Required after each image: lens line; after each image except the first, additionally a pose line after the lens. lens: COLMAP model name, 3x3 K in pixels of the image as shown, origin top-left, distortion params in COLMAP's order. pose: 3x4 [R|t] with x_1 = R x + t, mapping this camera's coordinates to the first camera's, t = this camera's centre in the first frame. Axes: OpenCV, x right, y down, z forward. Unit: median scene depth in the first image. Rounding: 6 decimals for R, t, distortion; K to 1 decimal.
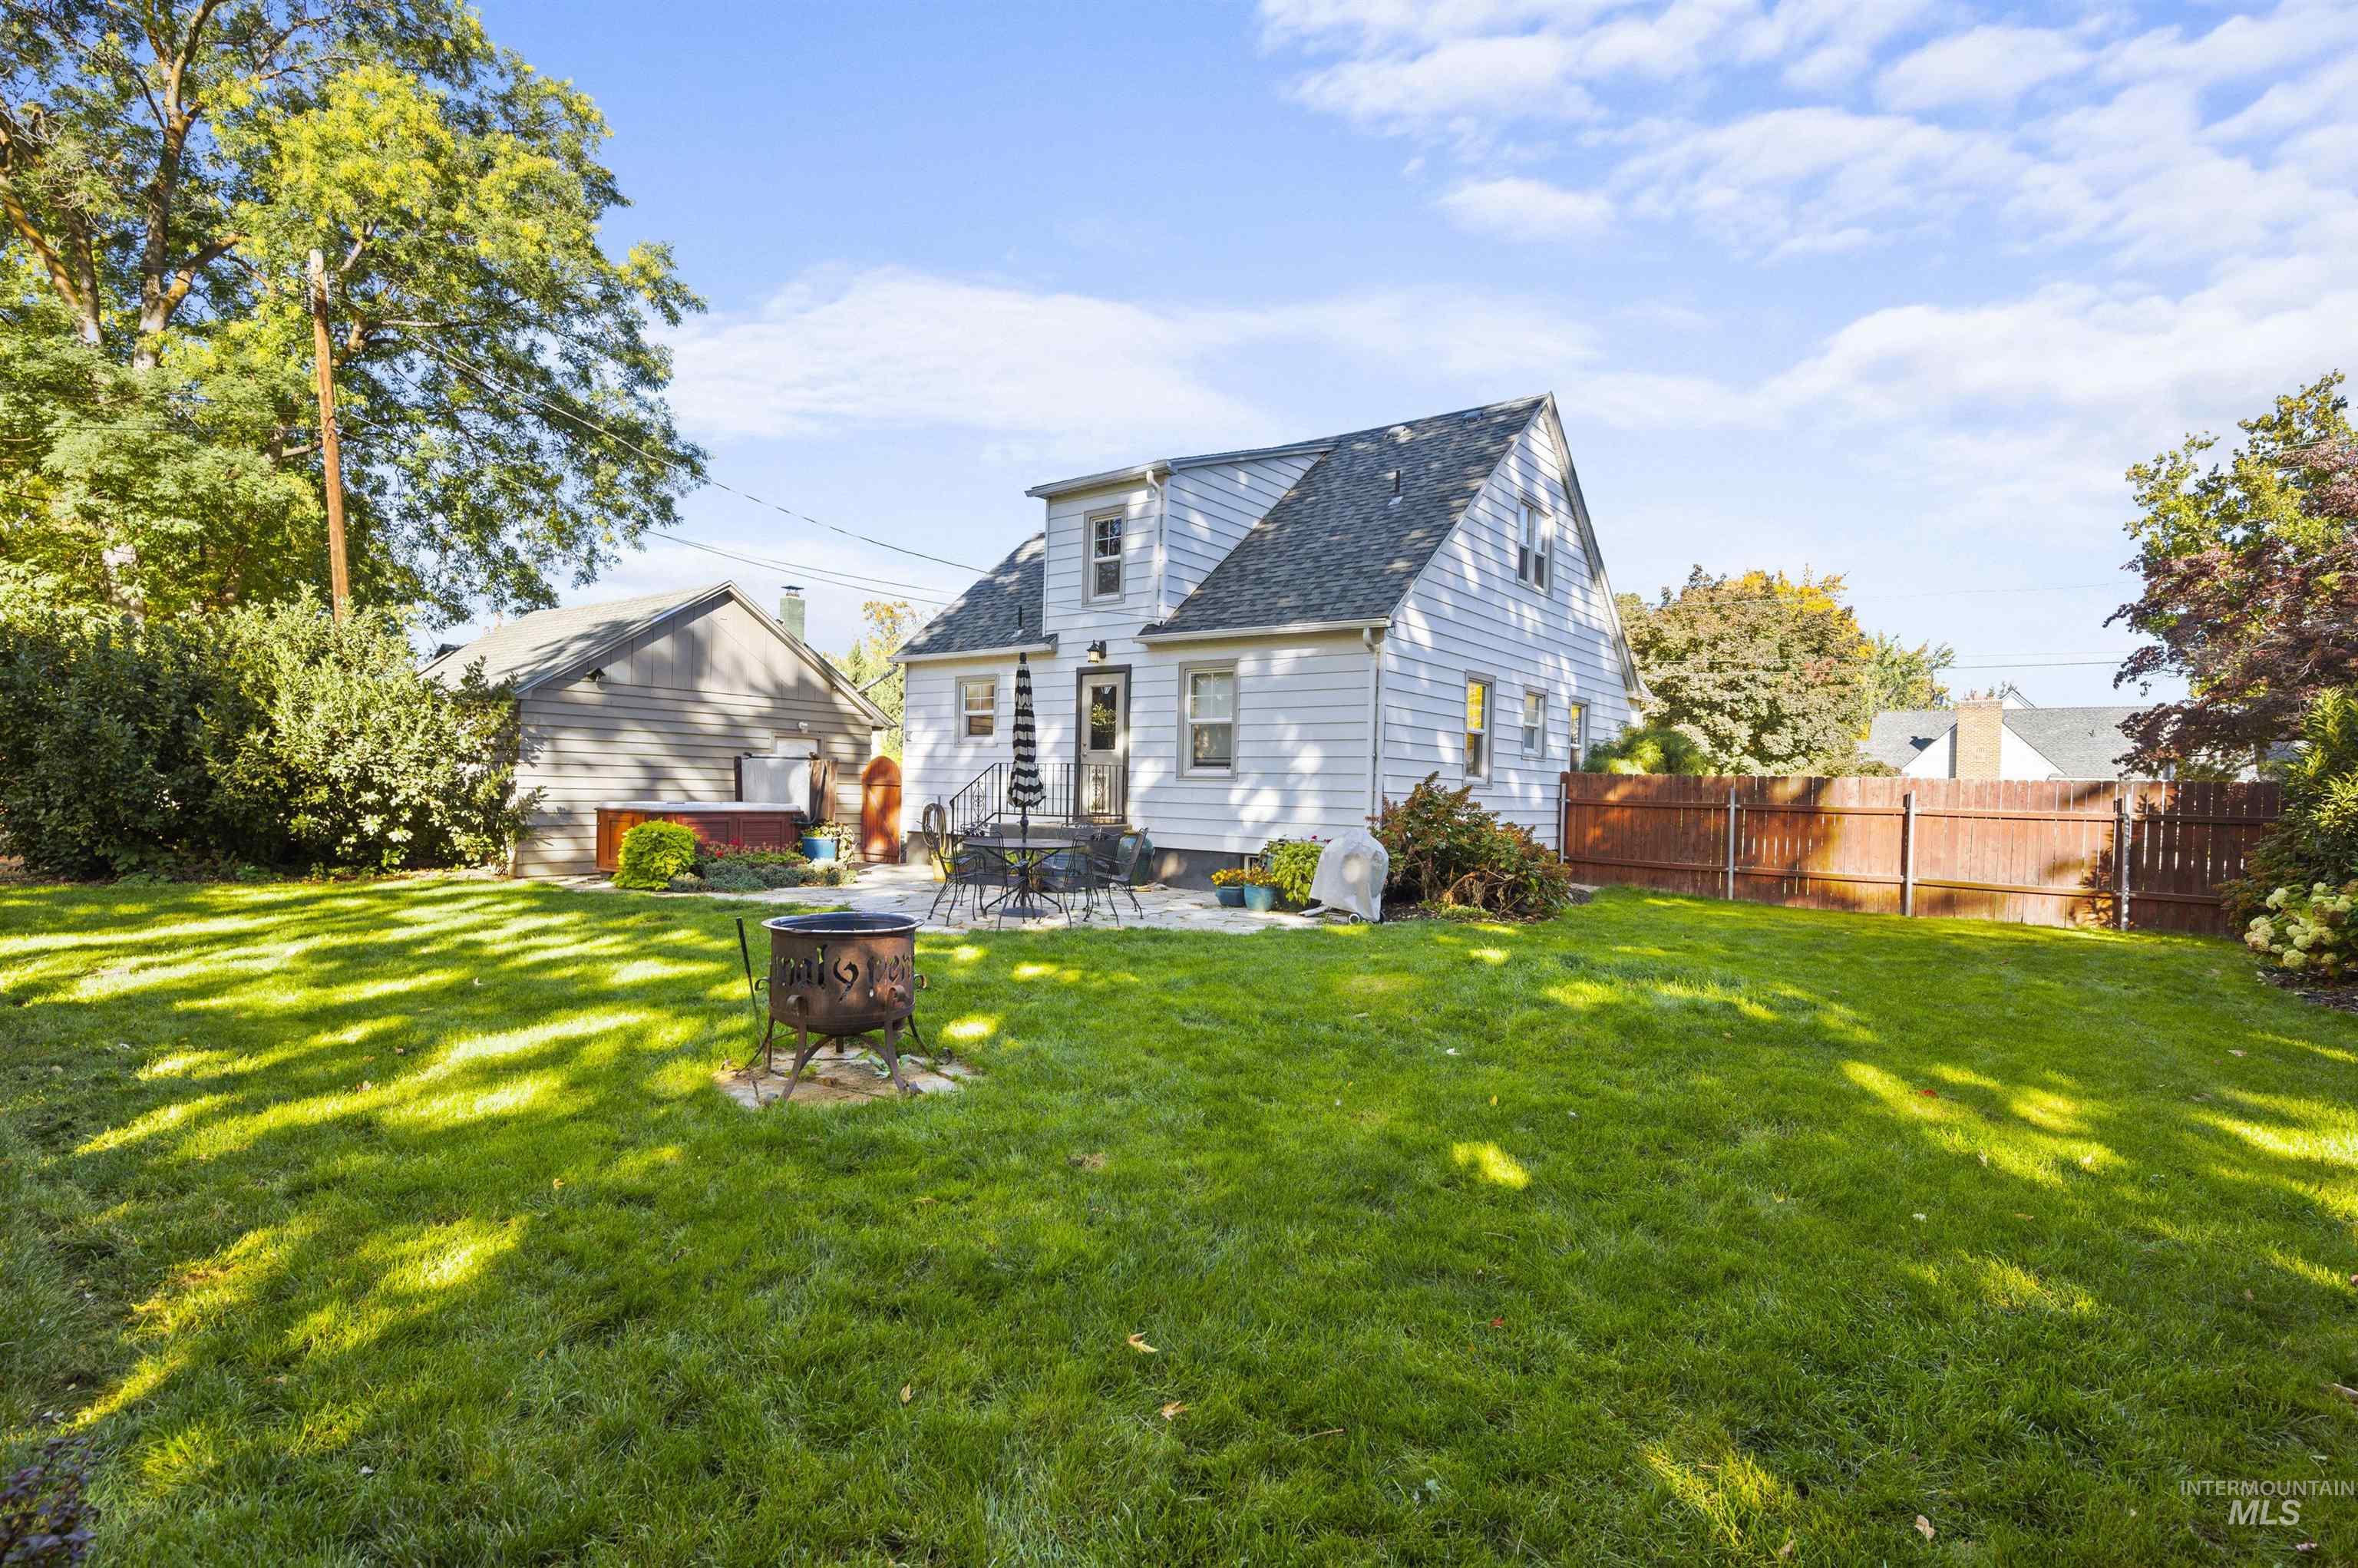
lens RADIAL K [[1128.8, 0, 1179.0], [0, 1128.8, 784.0], [0, 0, 1]] dist [-0.000440, 0.000267]
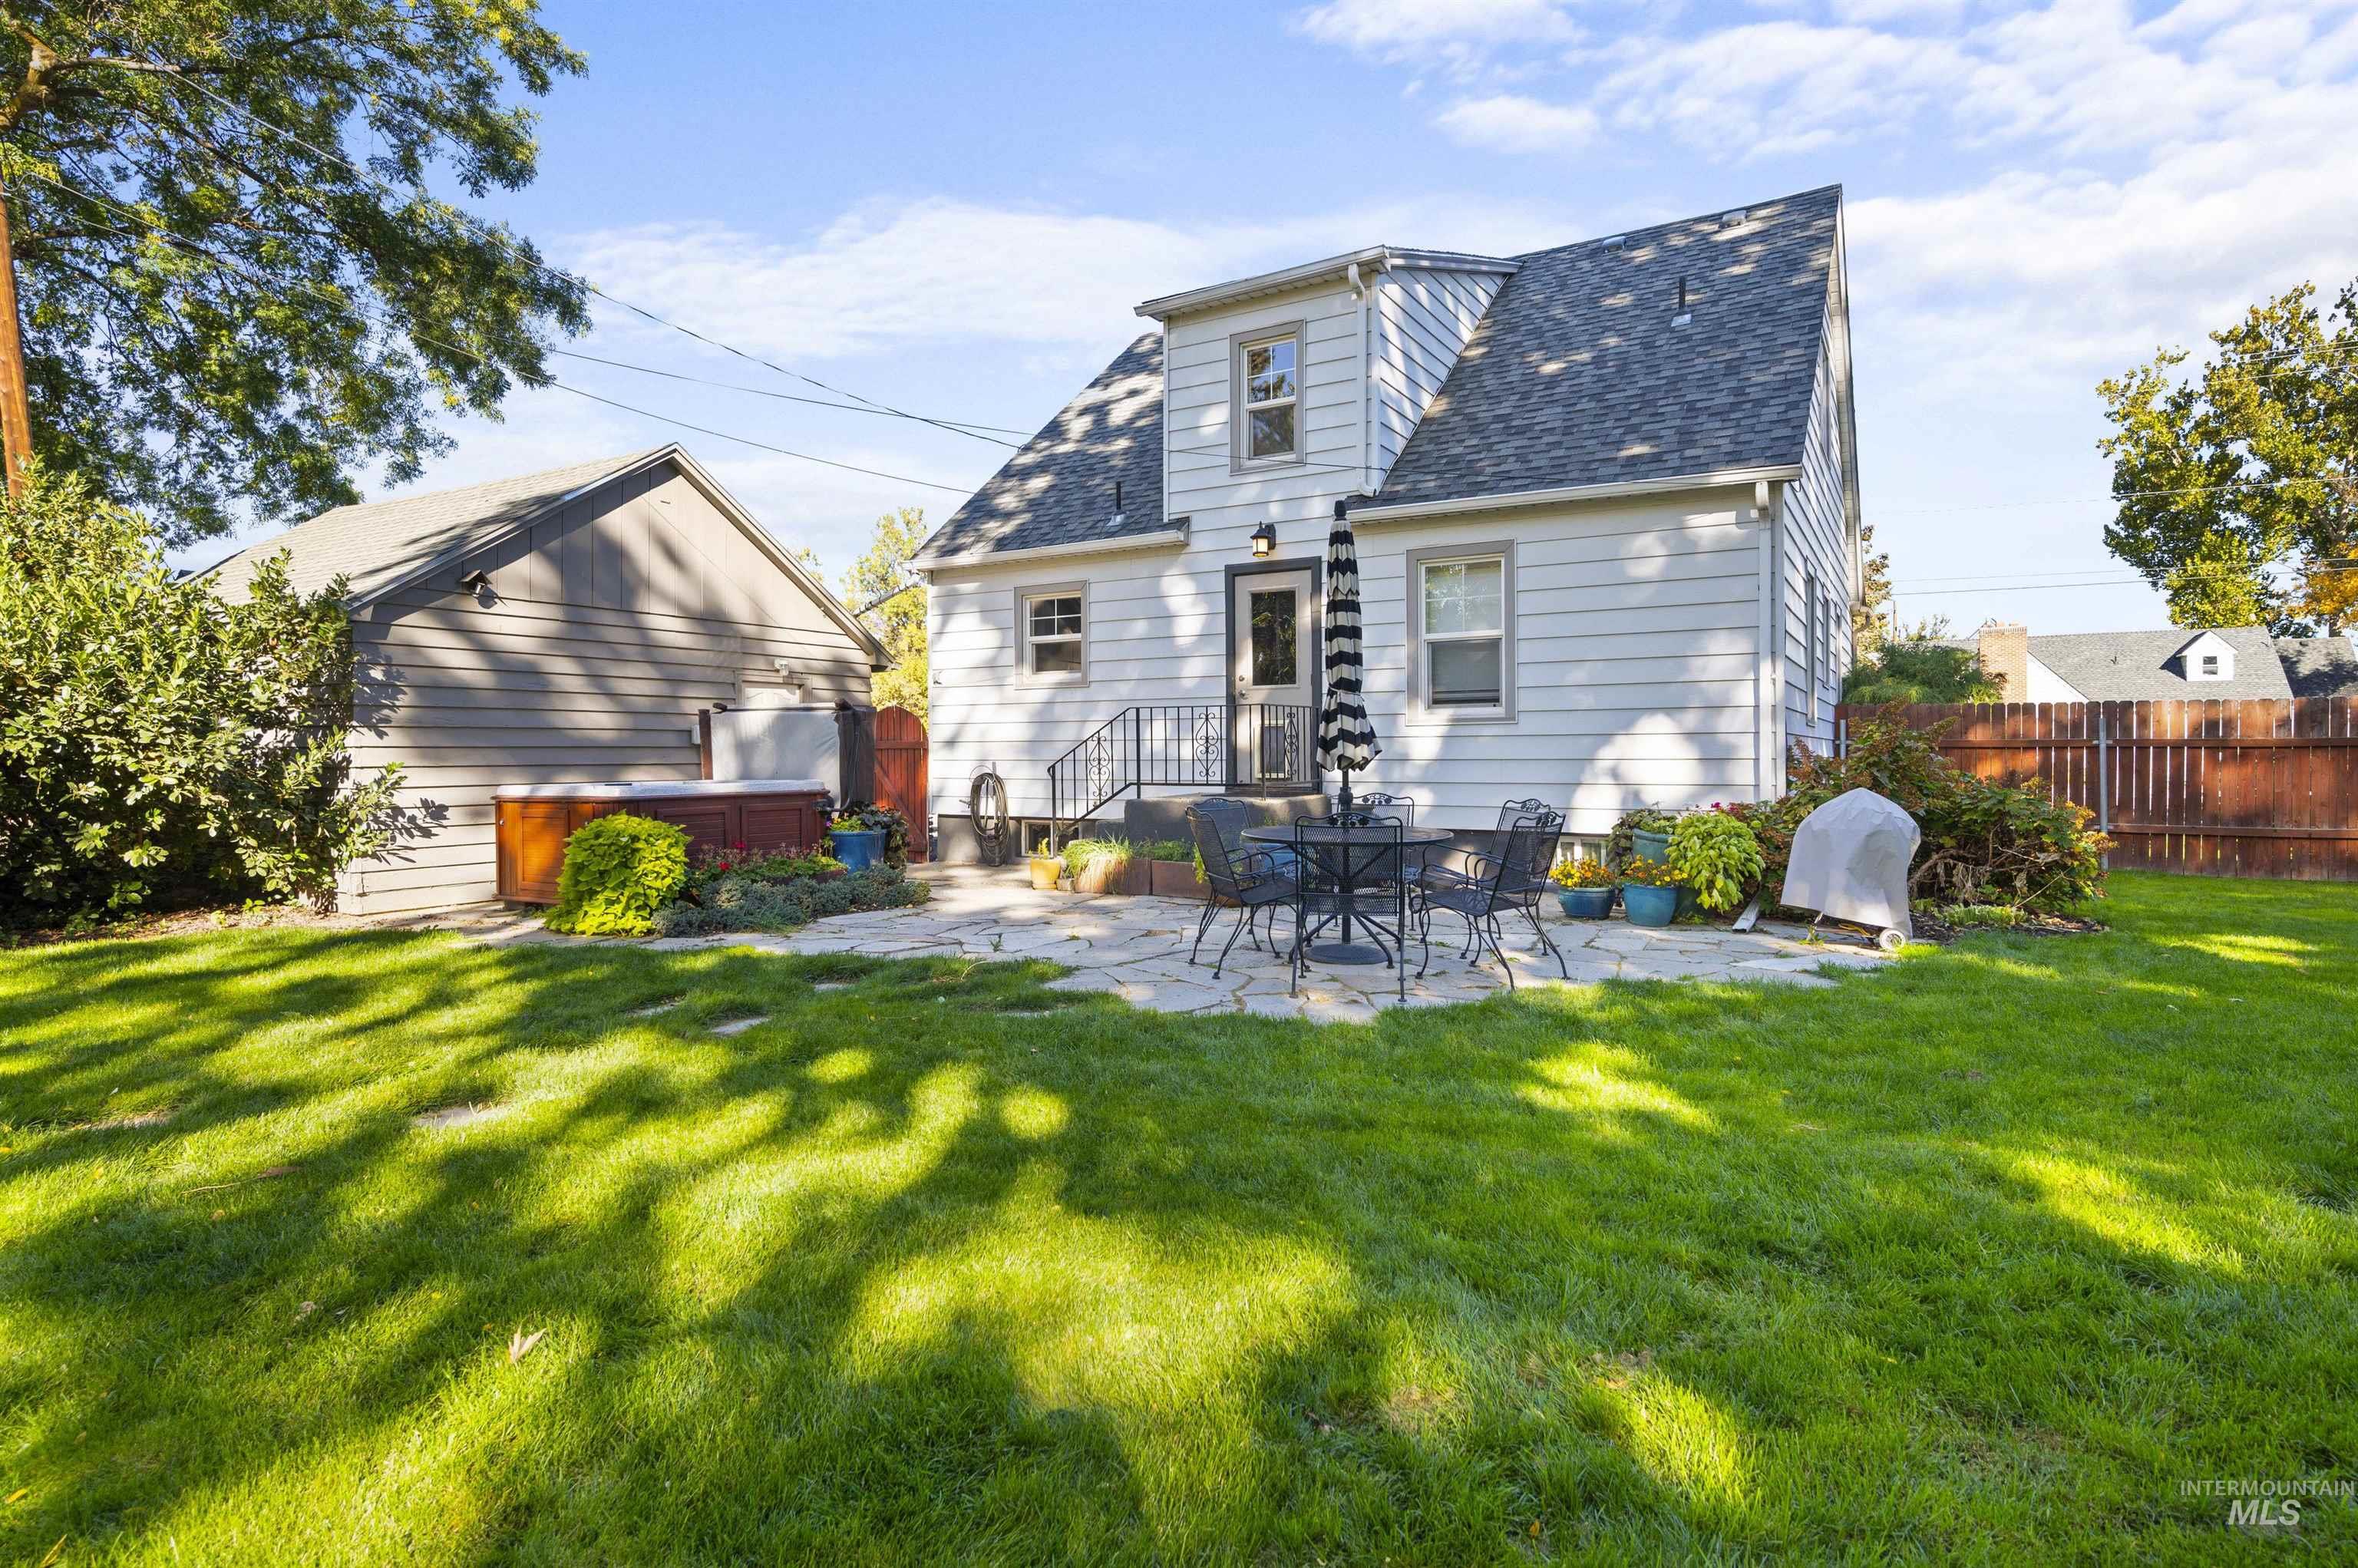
lens RADIAL K [[1213.4, 0, 1181.1], [0, 1213.4, 745.8], [0, 0, 1]] dist [0.000069, -0.001159]
pose [[0.992296, -0.029233, 0.120391, -0.206197], [0.029191, 0.999572, 0.002114, 0.002978], [-0.120401, 0.001417, 0.992724, 0.278318]]
